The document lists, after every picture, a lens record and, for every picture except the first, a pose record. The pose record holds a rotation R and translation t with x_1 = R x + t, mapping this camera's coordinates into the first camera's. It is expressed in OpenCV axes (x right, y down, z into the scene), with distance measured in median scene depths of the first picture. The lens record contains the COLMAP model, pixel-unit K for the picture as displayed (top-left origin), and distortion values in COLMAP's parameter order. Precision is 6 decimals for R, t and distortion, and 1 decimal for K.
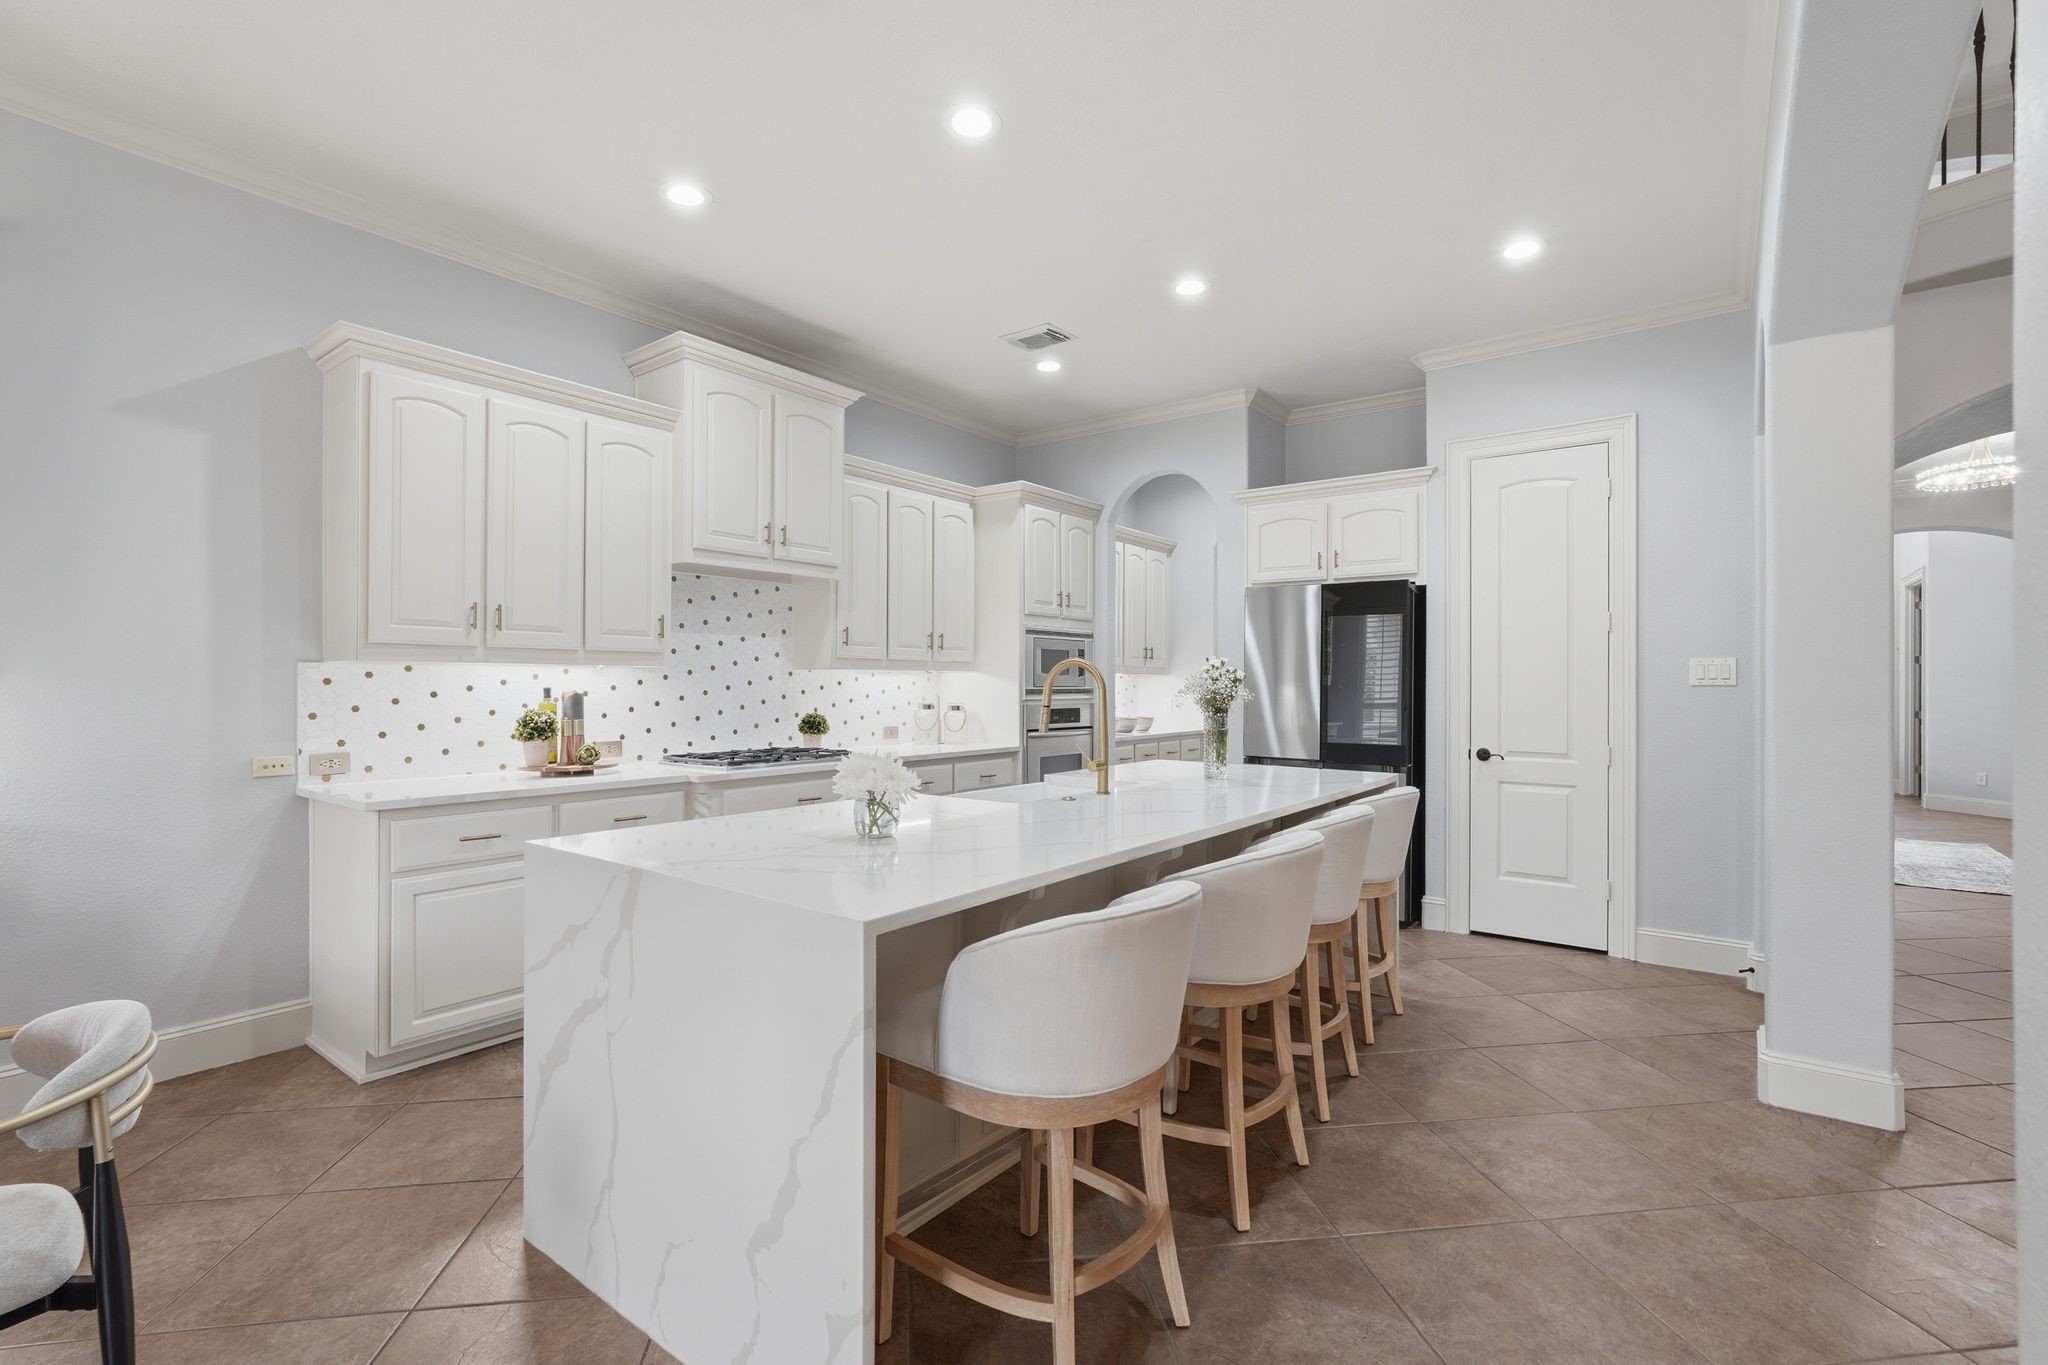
lens RADIAL K [[925.6, 0, 1019.6], [0, 925.6, 685.4], [0, 0, 1]] dist [-0.004396, -0.000106]
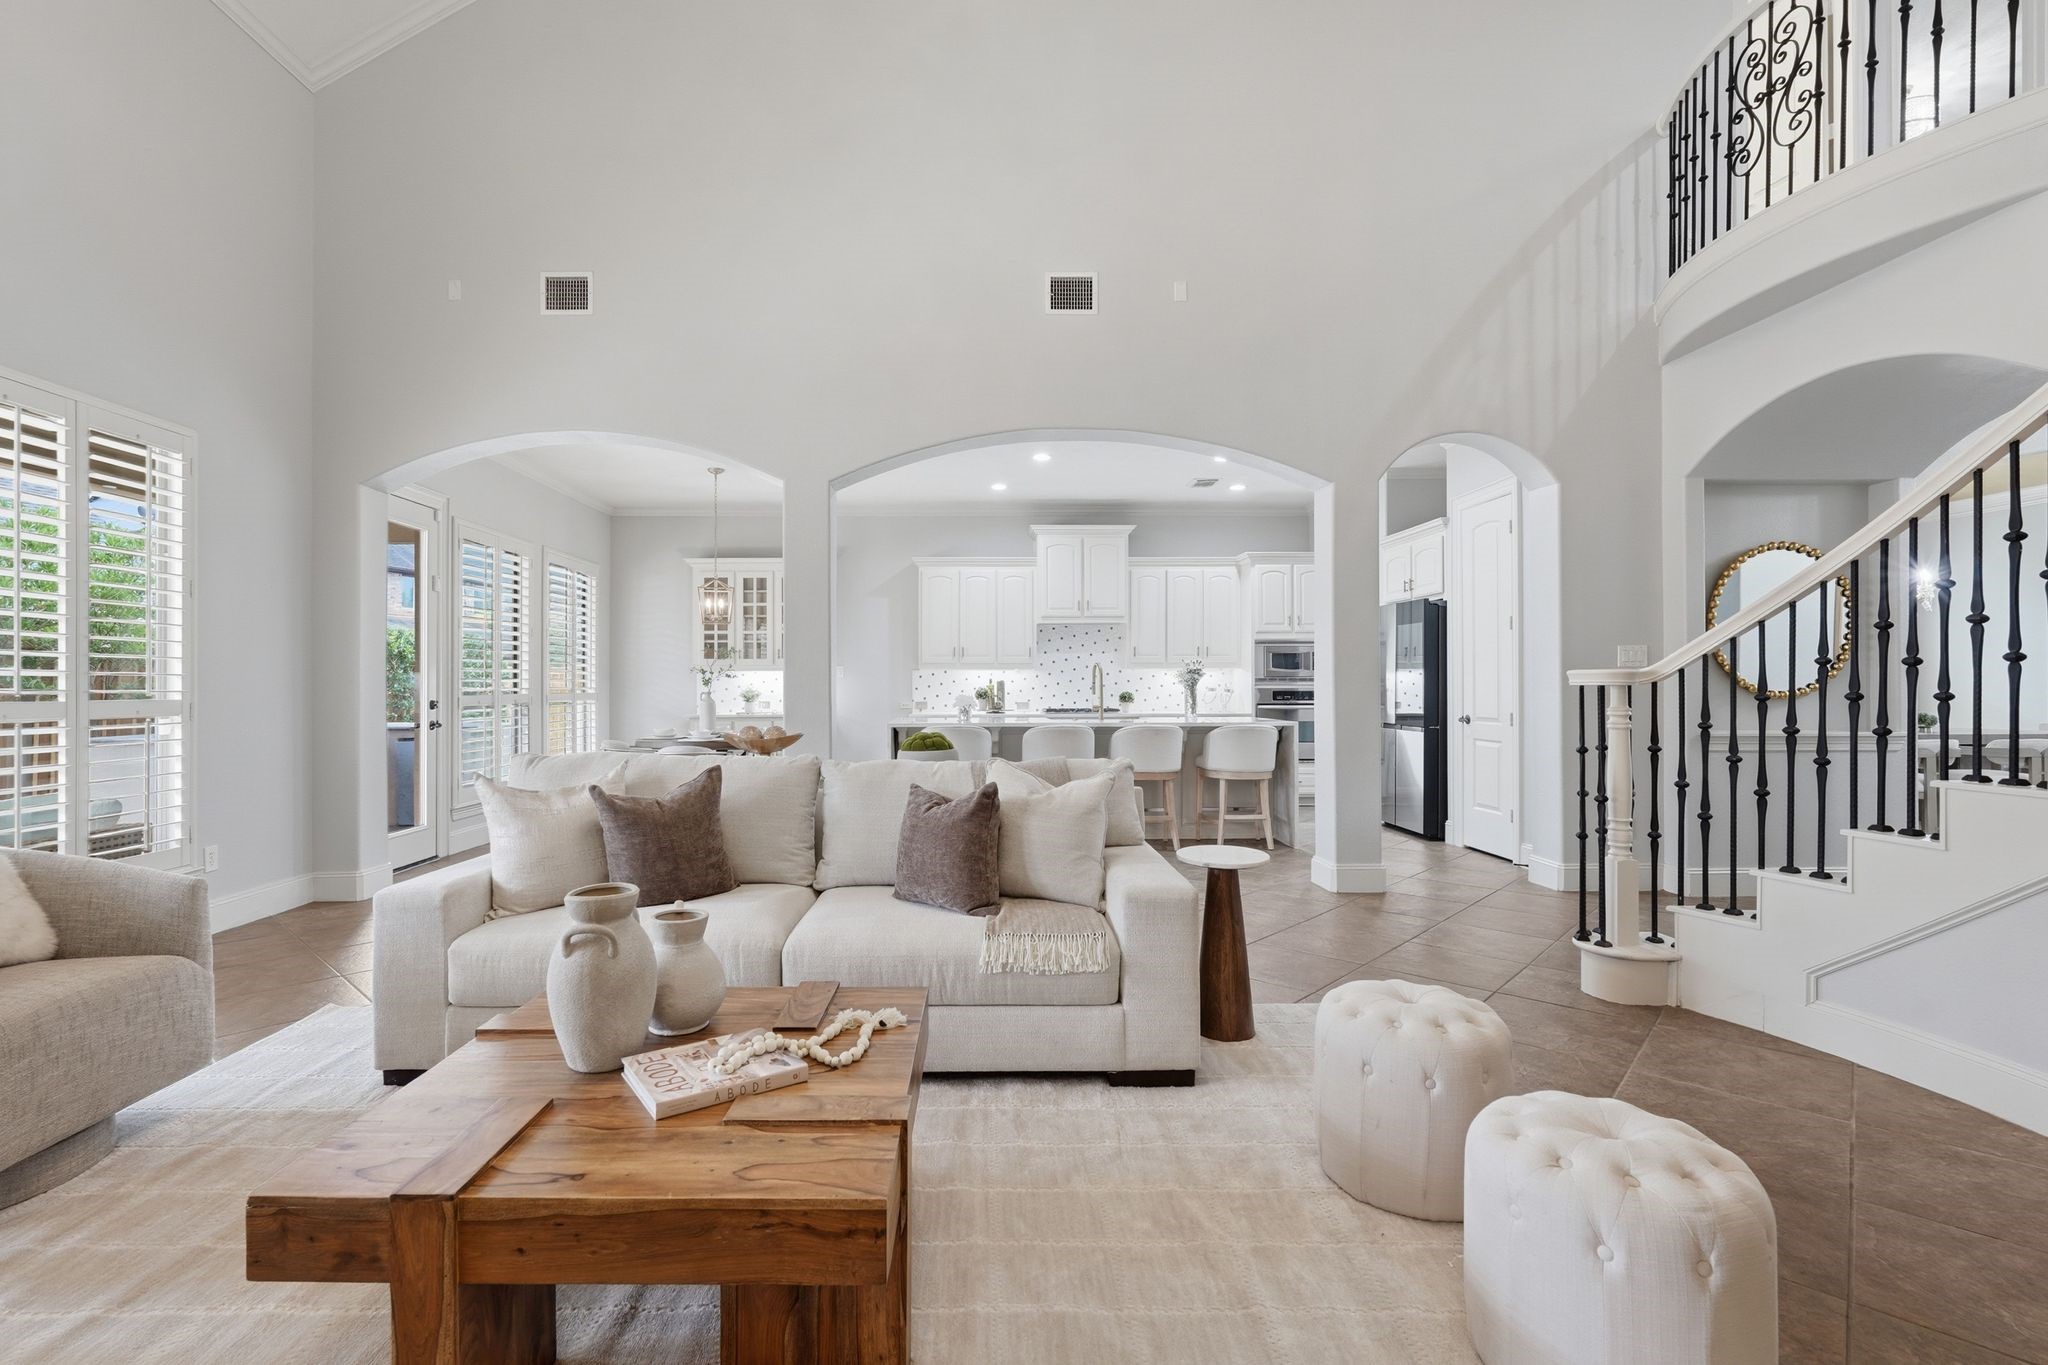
lens RADIAL K [[925.6, 0, 965.3], [0, 925.6, 689.2], [0, 0, 1]] dist [-0.004396, -0.000106]
pose [[0.609487, -0.003008, -0.792790, 1.153490], [0.004310, 0.999991, -0.000481, 0.025455], [0.792784, -0.003123, 0.609494, -0.467342]]
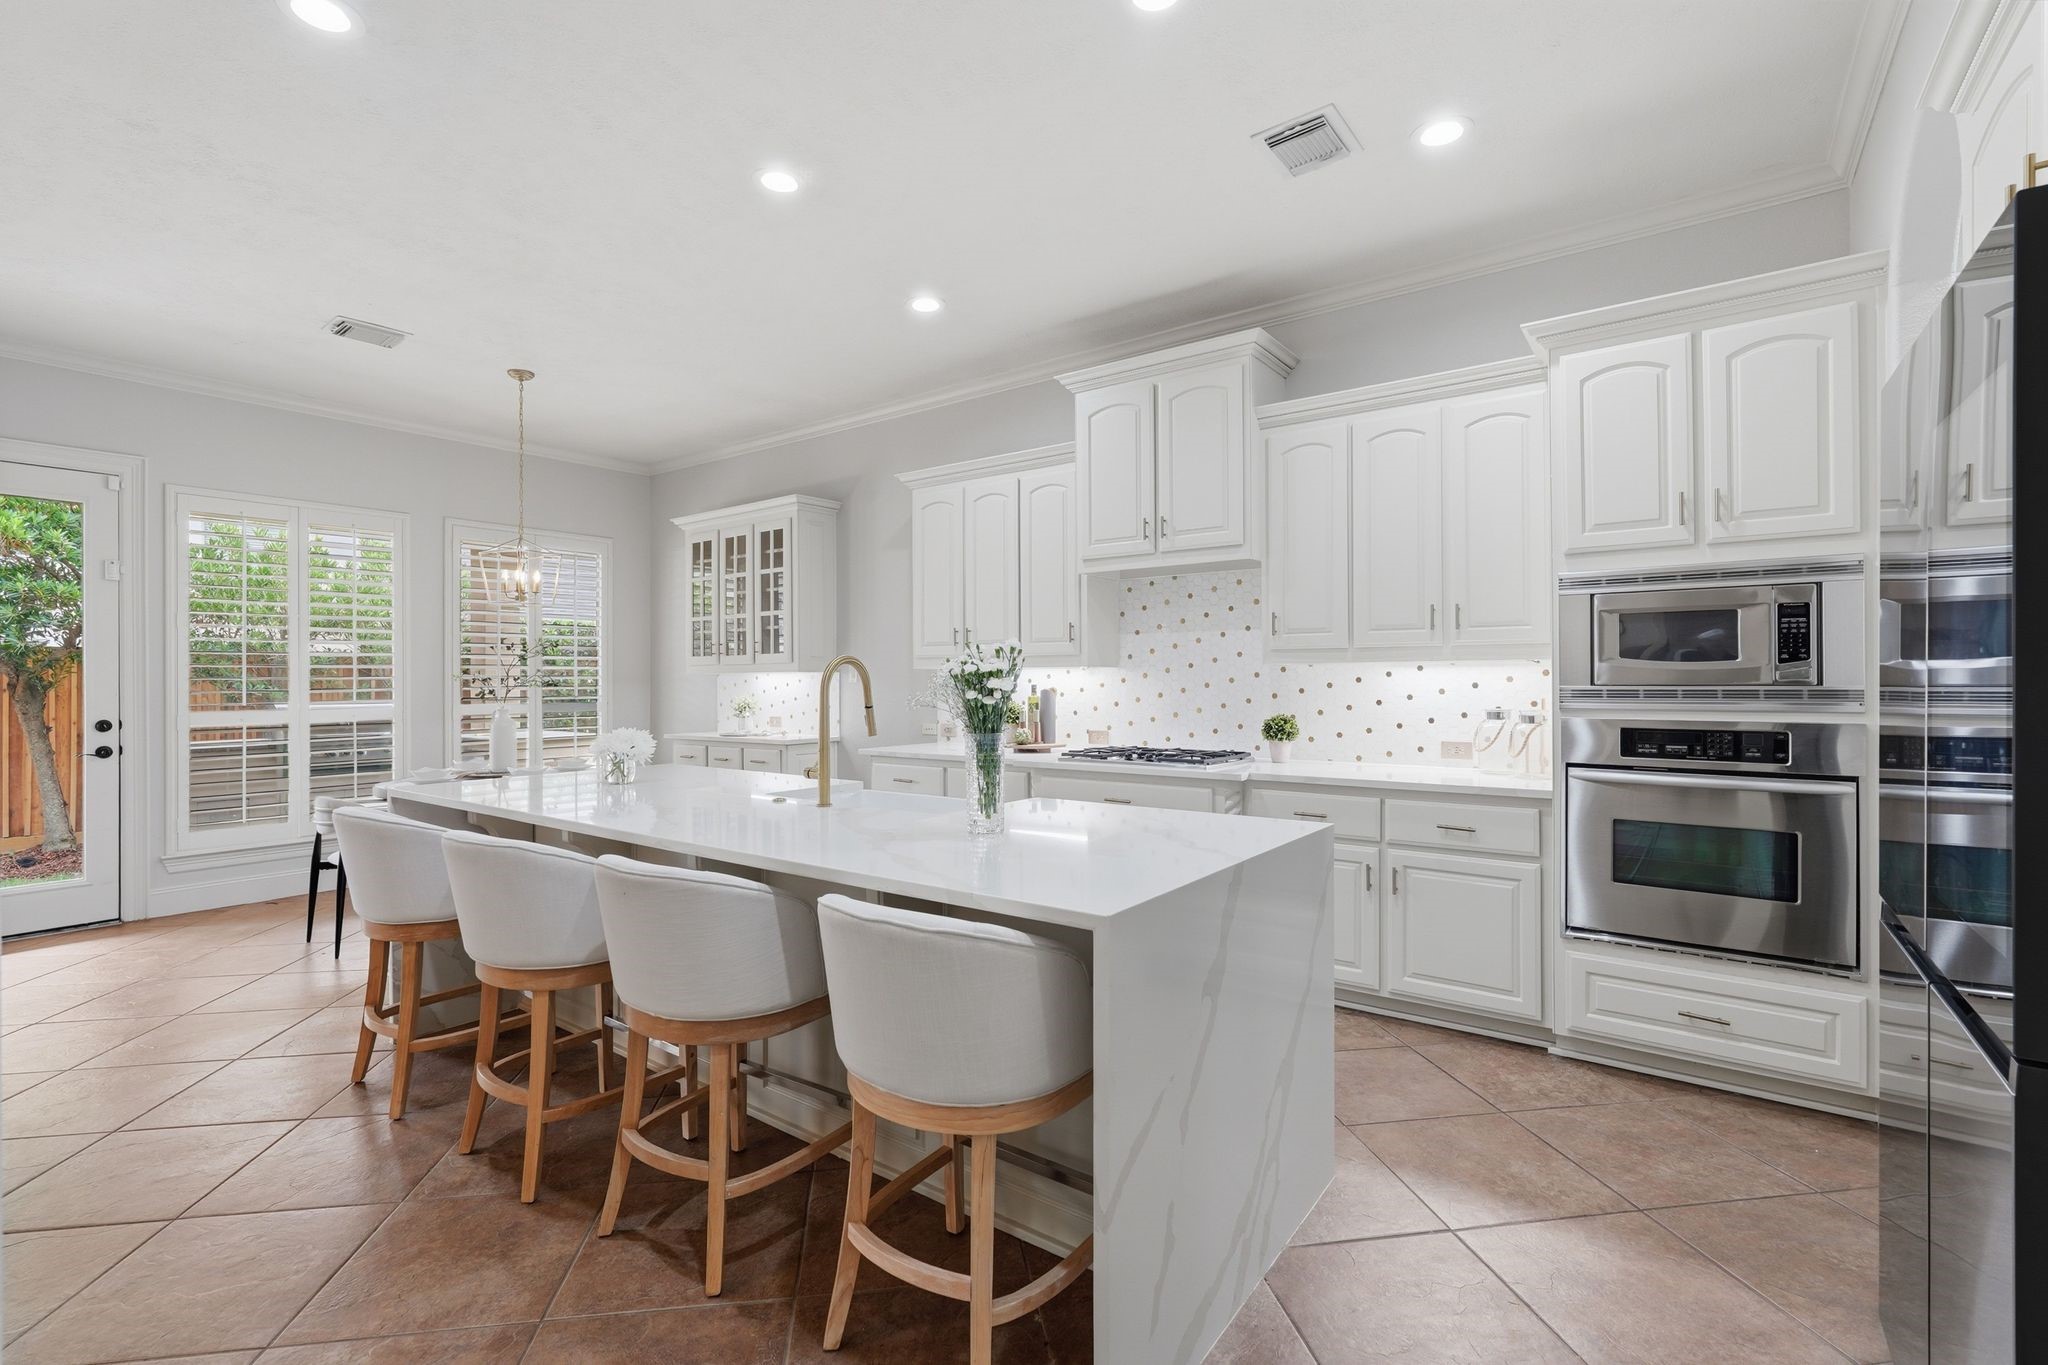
lens RADIAL K [[925.6, 0, 1020.5], [0, 925.6, 684.6], [0, 0, 1]] dist [-0.004396, -0.000106]
pose [[-0.001770, 0.003942, -0.999991, 0.658730], [0.004980, 0.999980, 0.003933, -0.003084], [0.999986, -0.004973, -0.001789, 0.793425]]
